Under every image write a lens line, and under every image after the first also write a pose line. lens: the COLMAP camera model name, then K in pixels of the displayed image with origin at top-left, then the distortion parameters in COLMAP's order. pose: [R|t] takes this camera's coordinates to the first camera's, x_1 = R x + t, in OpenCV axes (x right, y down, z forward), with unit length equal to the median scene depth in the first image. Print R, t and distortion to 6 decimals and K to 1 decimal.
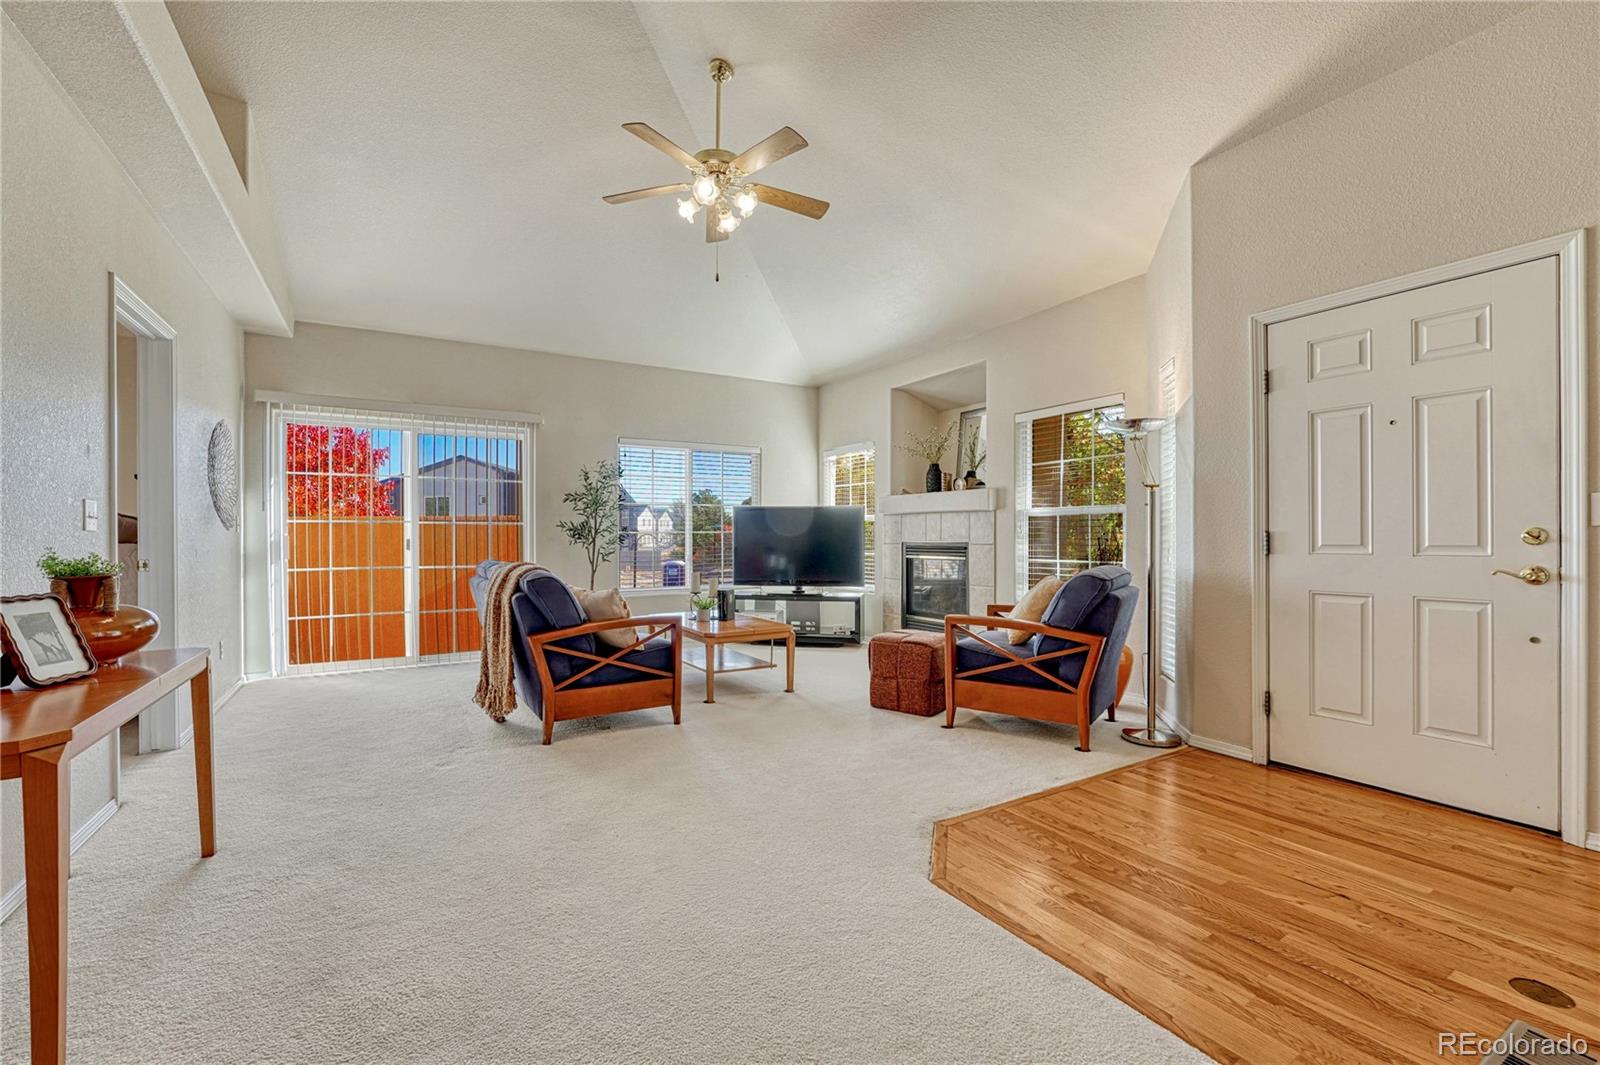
lens RADIAL K [[663.6, 0, 798.4], [0, 663.6, 531.0], [0, 0, 1]] dist [-0.002621, -0.000346]
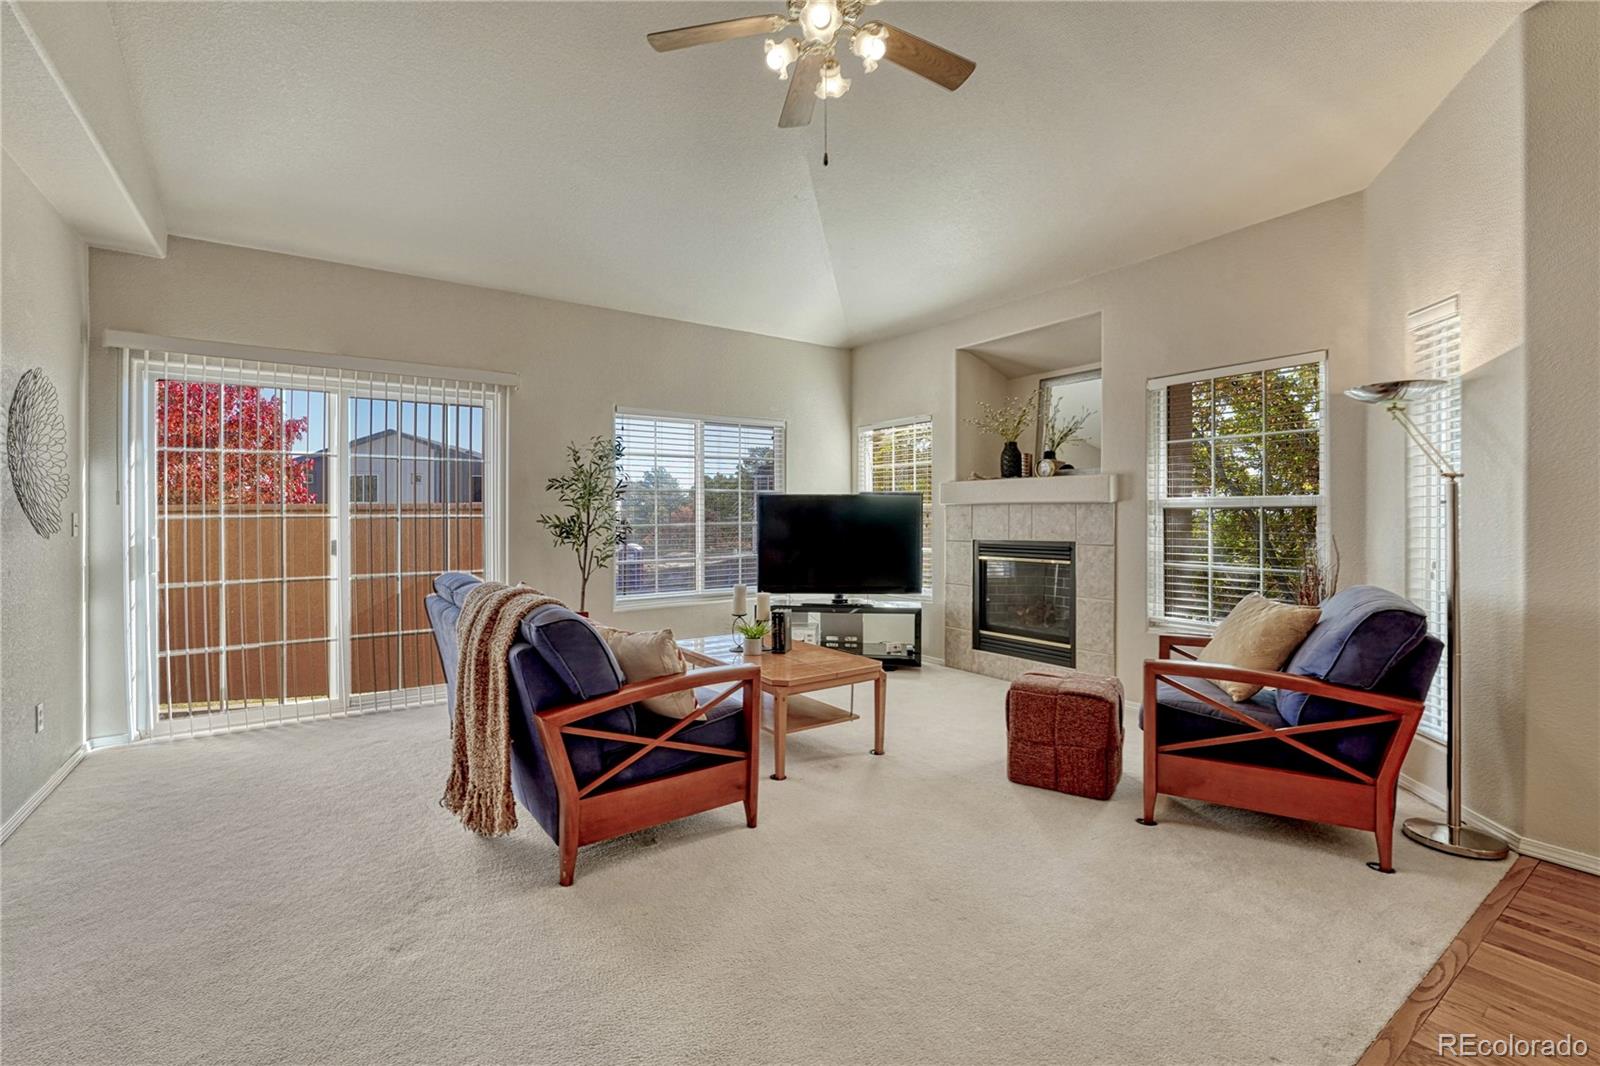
lens RADIAL K [[694.5, 0, 800.5], [0, 694.5, 507.6], [0, 0, 1]] dist [-0.001618, 0.000754]
pose [[0.997900, -0.000619, 0.064771, -0.186752], [0.001002, 0.999982, -0.005881, -0.029735], [-0.064766, 0.005934, 0.997883, 0.303847]]
